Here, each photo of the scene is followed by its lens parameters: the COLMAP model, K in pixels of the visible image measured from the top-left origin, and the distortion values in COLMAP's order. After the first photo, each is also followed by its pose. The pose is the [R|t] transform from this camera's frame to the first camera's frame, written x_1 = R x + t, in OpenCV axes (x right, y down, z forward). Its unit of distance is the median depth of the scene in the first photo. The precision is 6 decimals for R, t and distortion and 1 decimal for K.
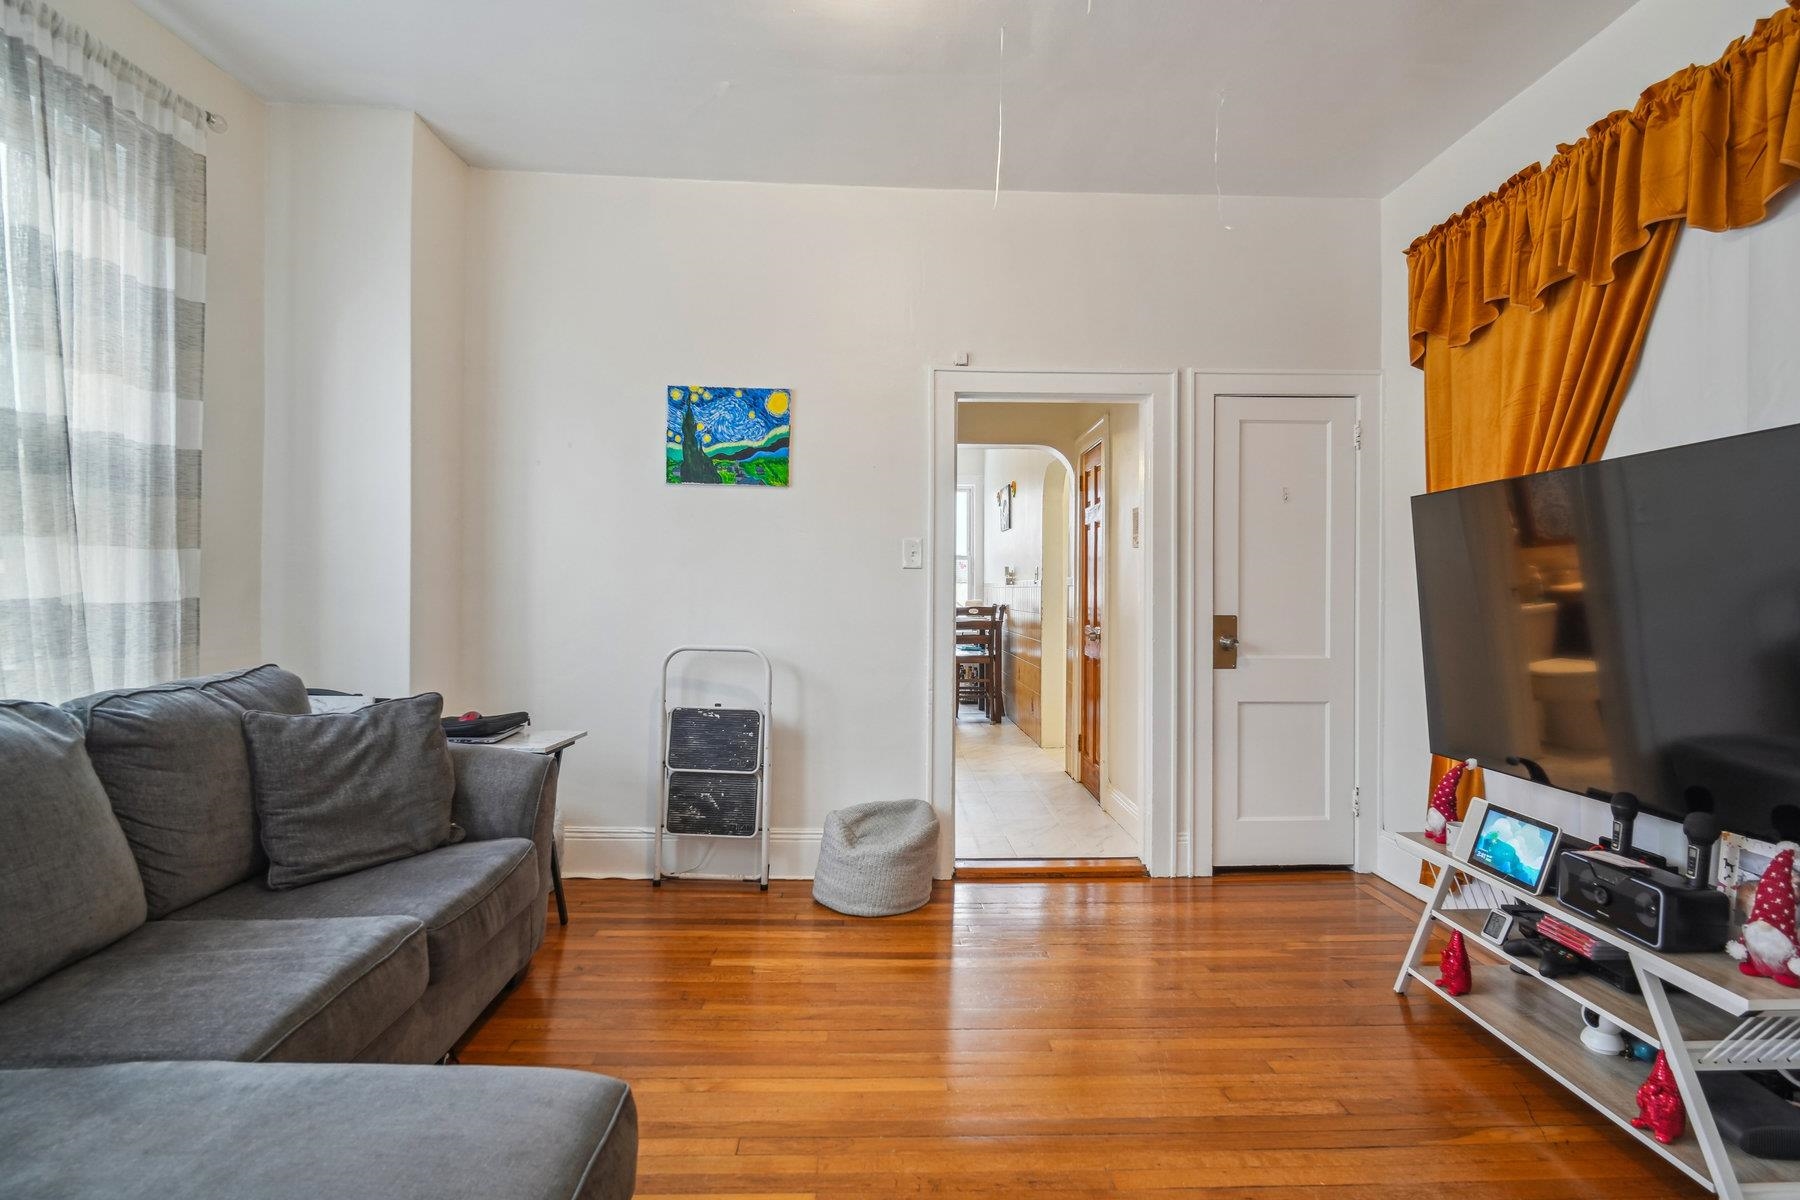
lens RADIAL K [[846.3, 0, 908.7], [0, 846.3, 589.7], [0, 0, 1]] dist [-0.011872, -0.002336]
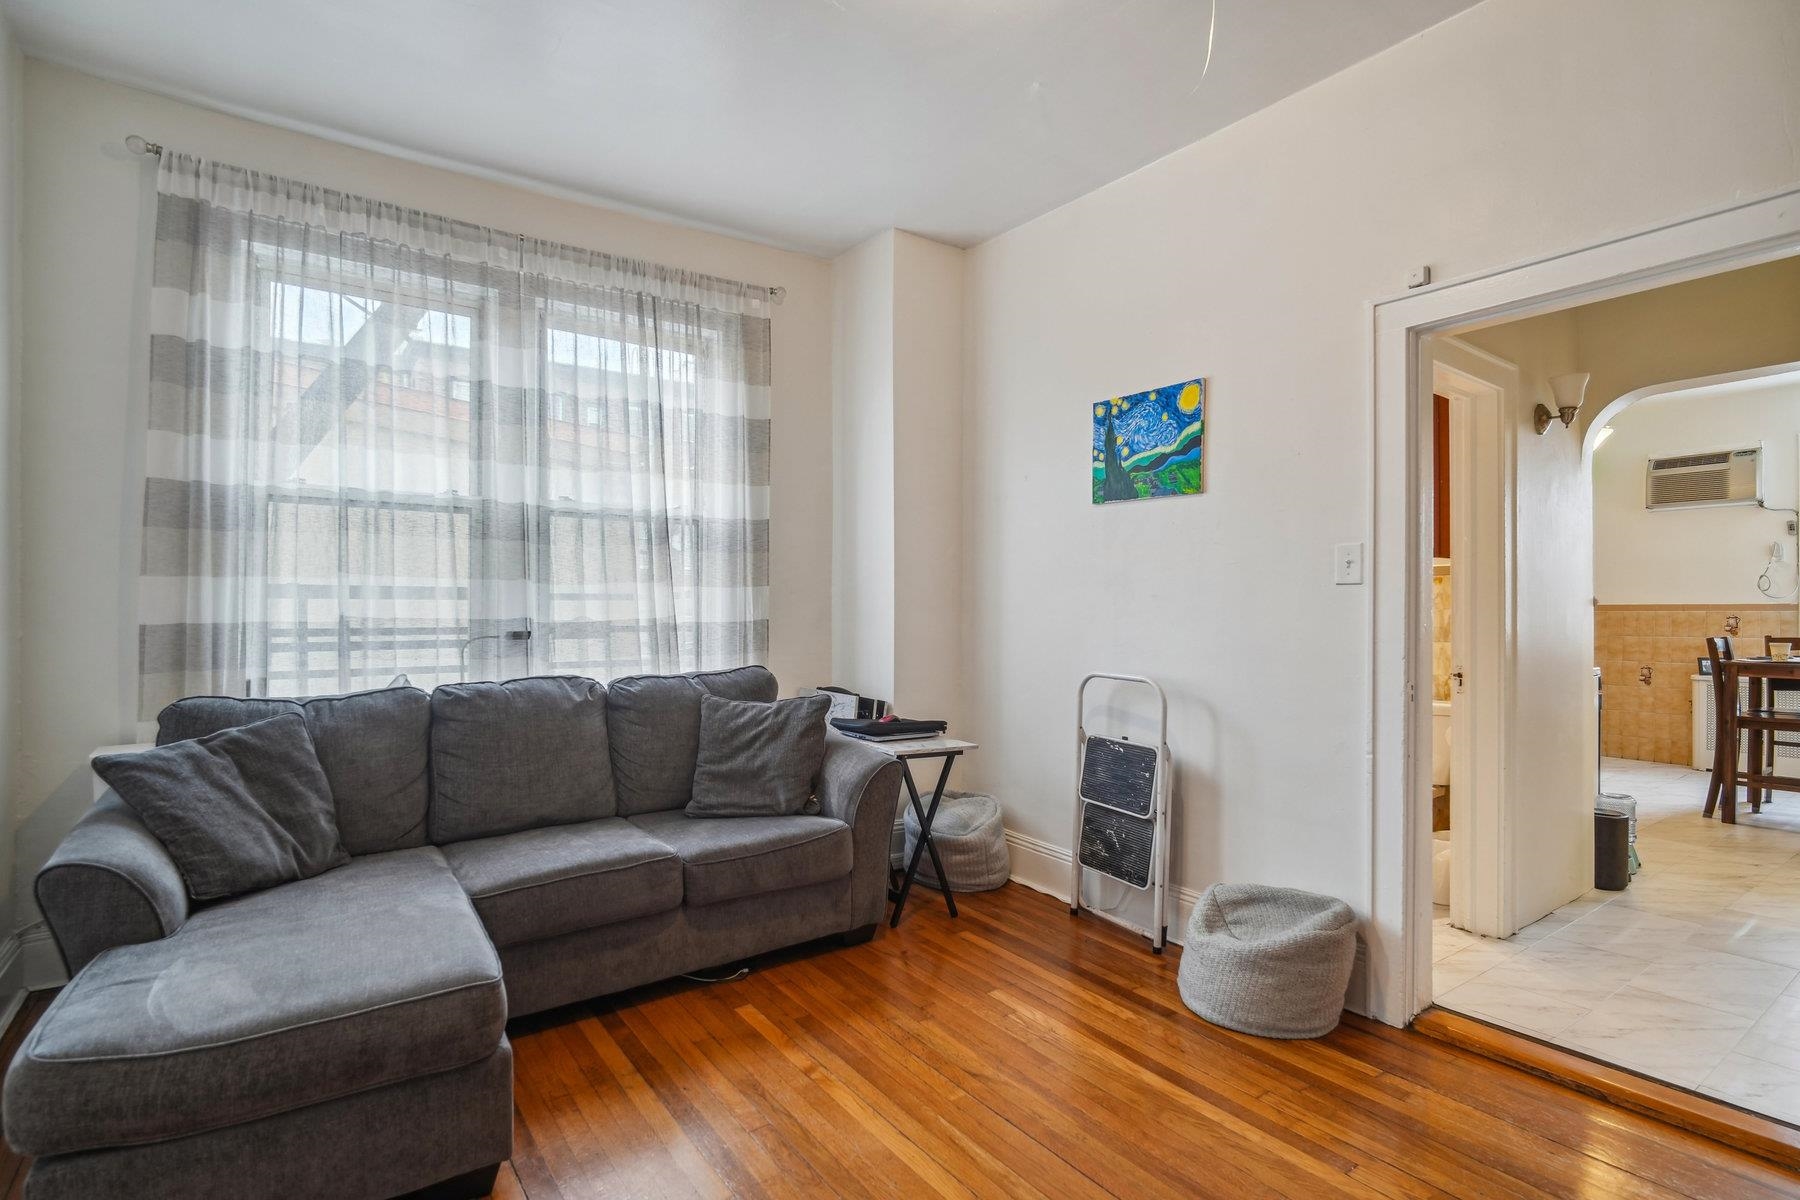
lens RADIAL K [[846.3, 0, 901.1], [0, 846.3, 615.4], [0, 0, 1]] dist [-0.011872, -0.002336]
pose [[0.564647, -0.000307, -0.825333, 0.401043], [-0.001493, 0.999998, -0.001394, 0.003612], [0.825331, 0.002019, 0.564645, 0.276273]]
